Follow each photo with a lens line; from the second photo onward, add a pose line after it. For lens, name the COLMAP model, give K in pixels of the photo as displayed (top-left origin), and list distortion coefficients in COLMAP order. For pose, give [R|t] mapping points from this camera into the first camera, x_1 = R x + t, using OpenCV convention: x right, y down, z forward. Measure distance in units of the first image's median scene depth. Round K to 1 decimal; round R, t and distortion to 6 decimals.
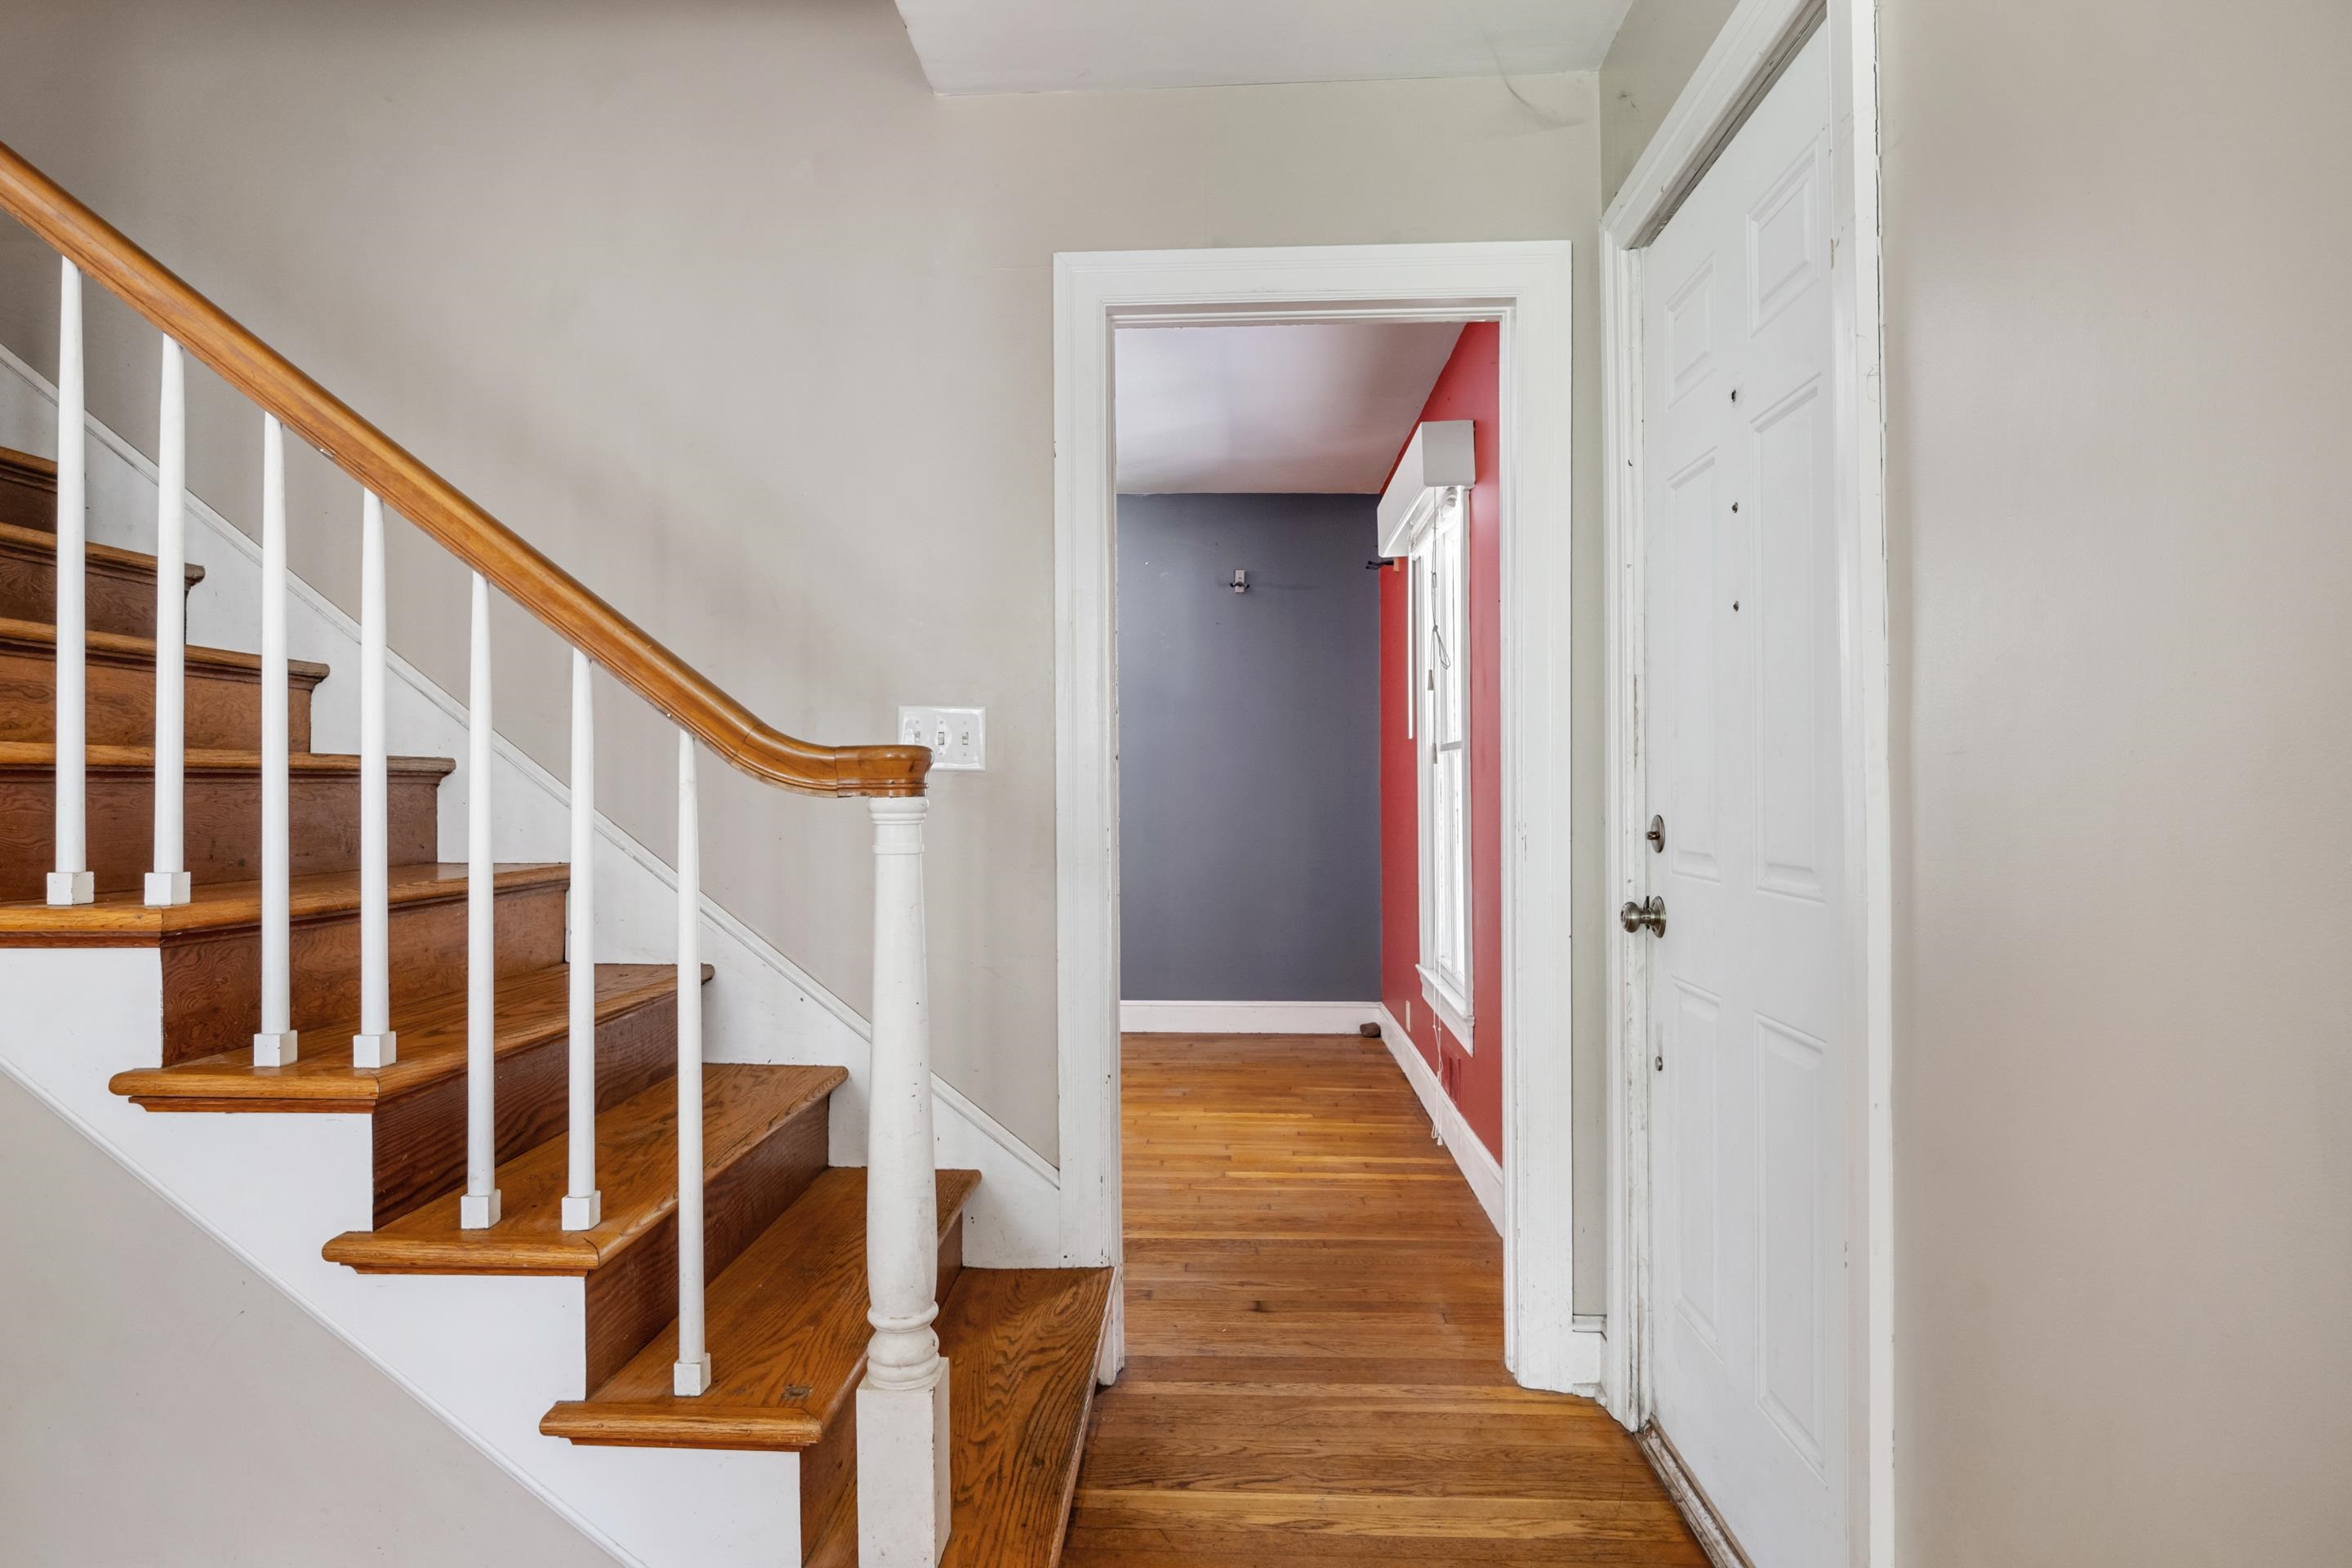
lens RADIAL K [[1340.8, 0, 1176.0], [0, 1340.8, 784.0], [0, 0, 1]] dist [0.002170, 0.000143]
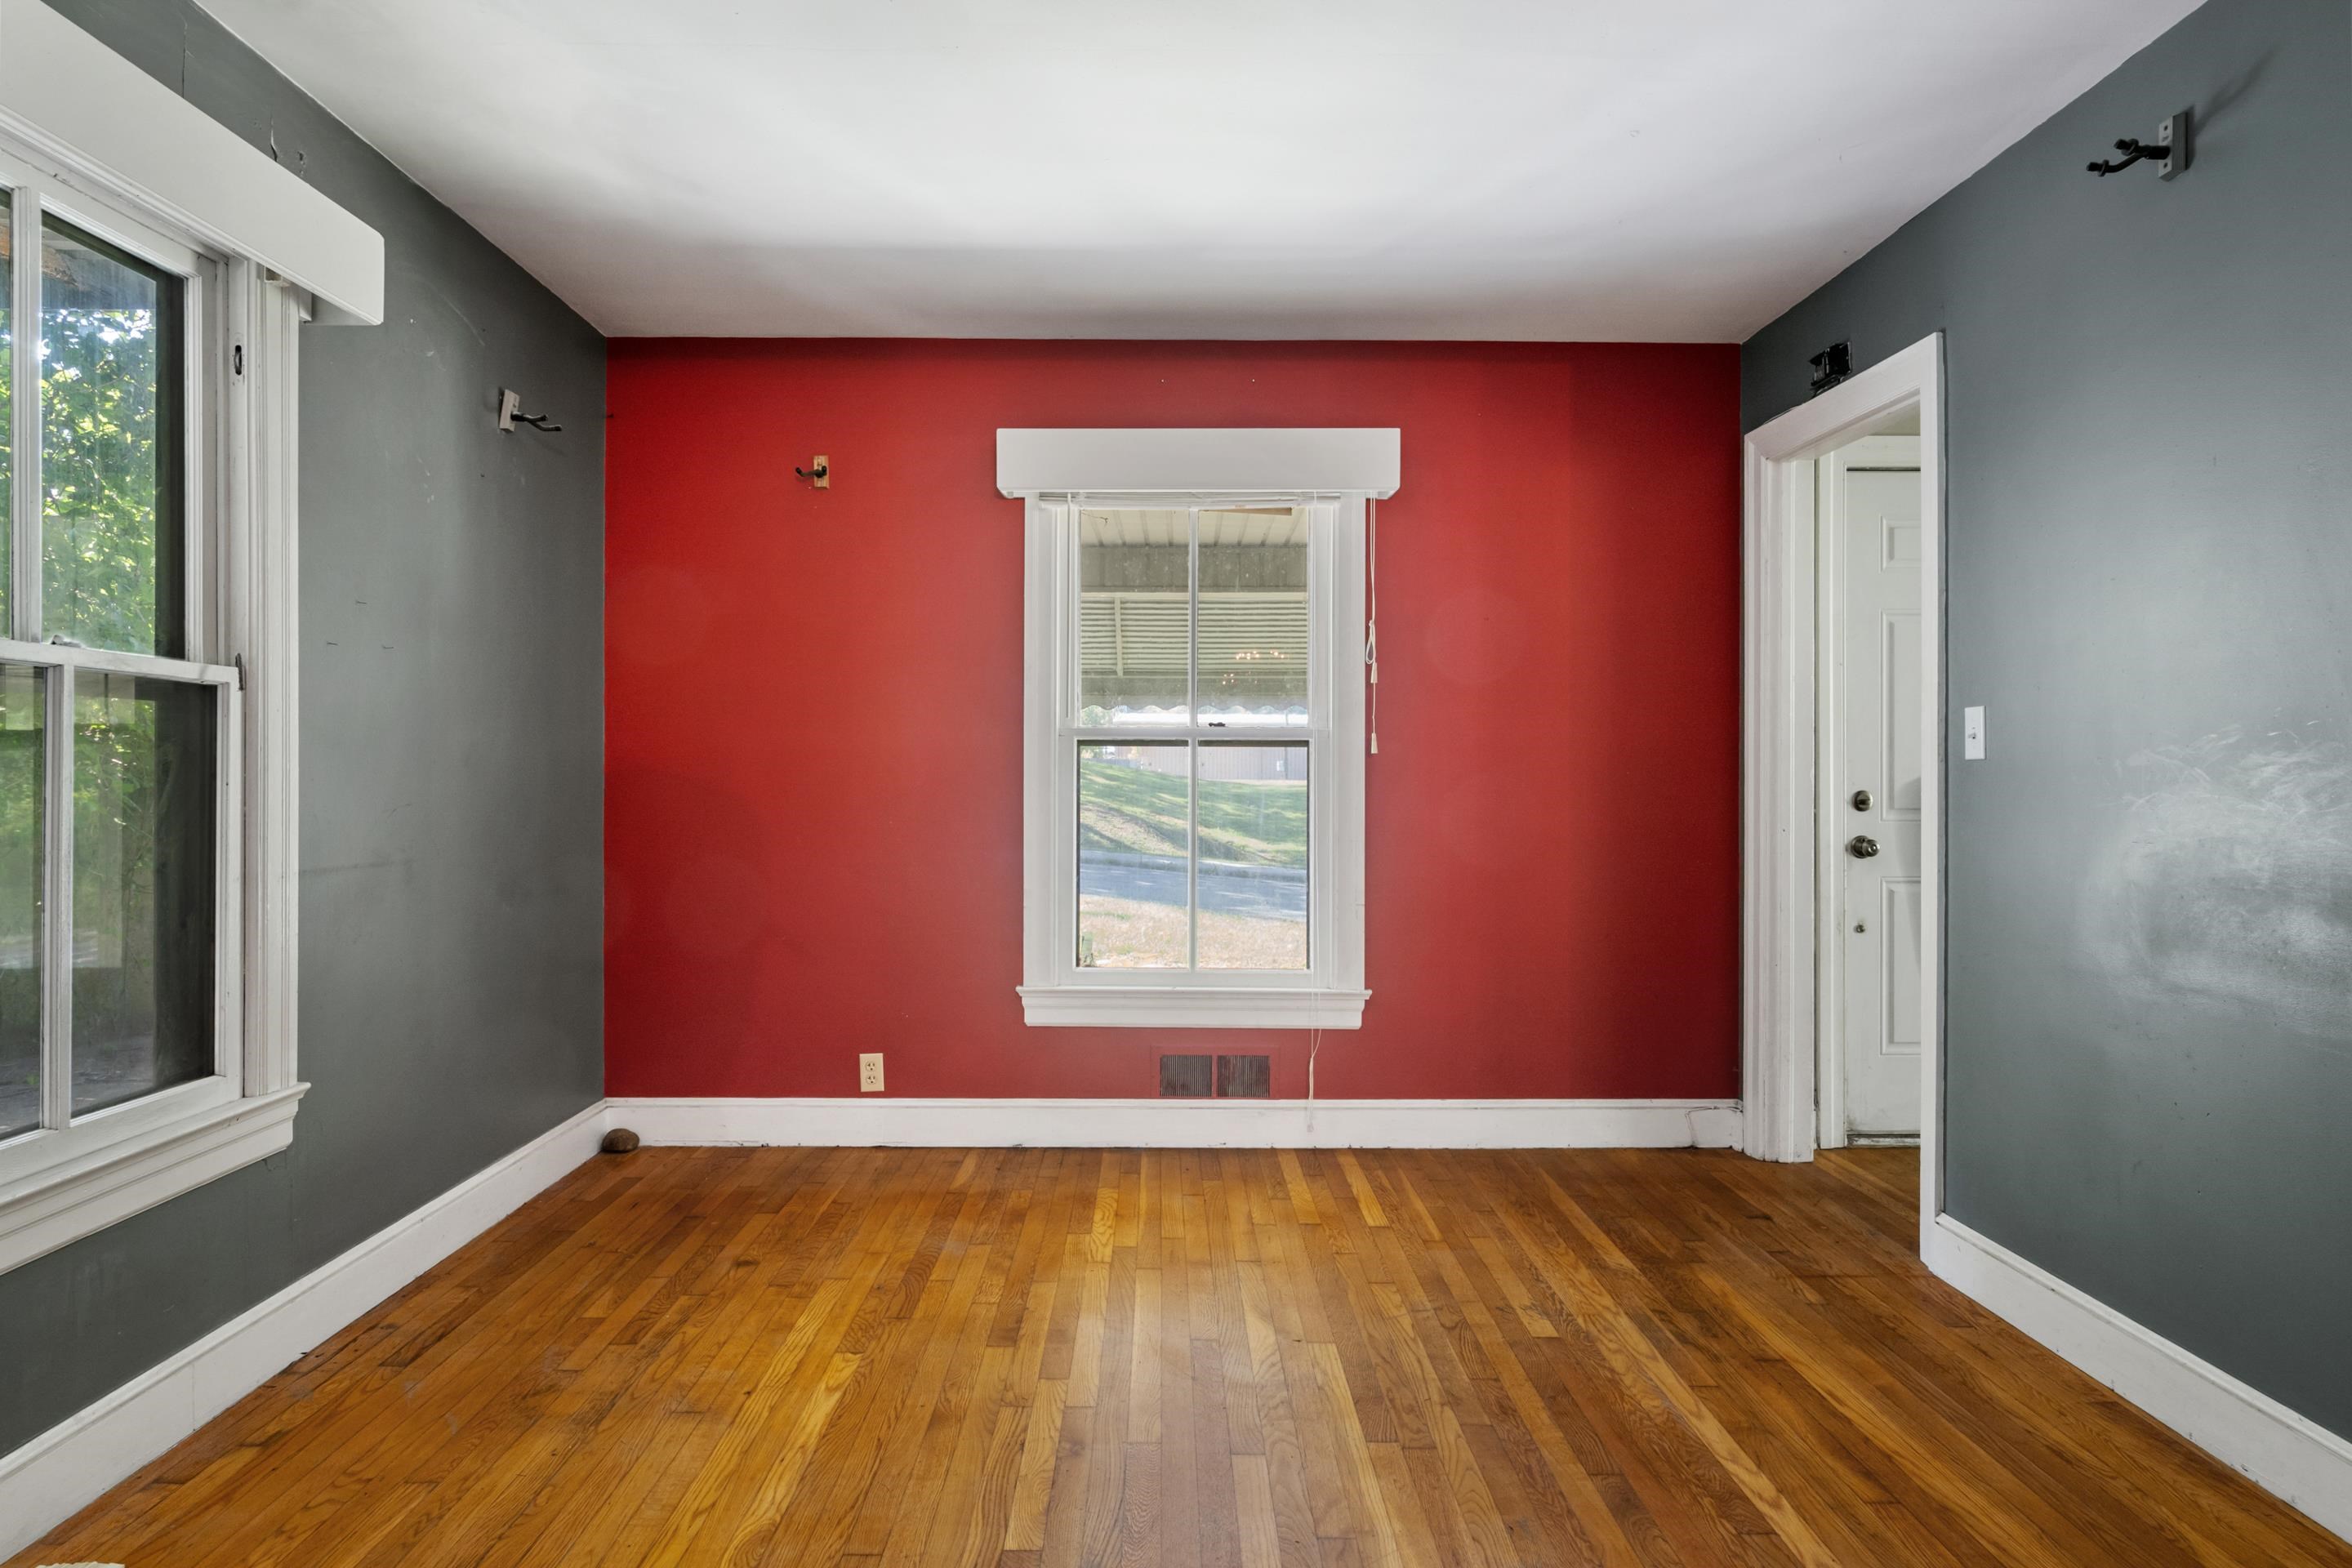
lens RADIAL K [[1340.8, 0, 1176.0], [0, 1340.8, 784.0], [0, 0, 1]] dist [0.002170, 0.000143]
pose [[-0.052400, -0.003154, 0.998621, -0.886966], [-0.002894, 0.999991, 0.003006, 0.009727], [-0.998622, -0.002733, -0.052408, 1.295571]]
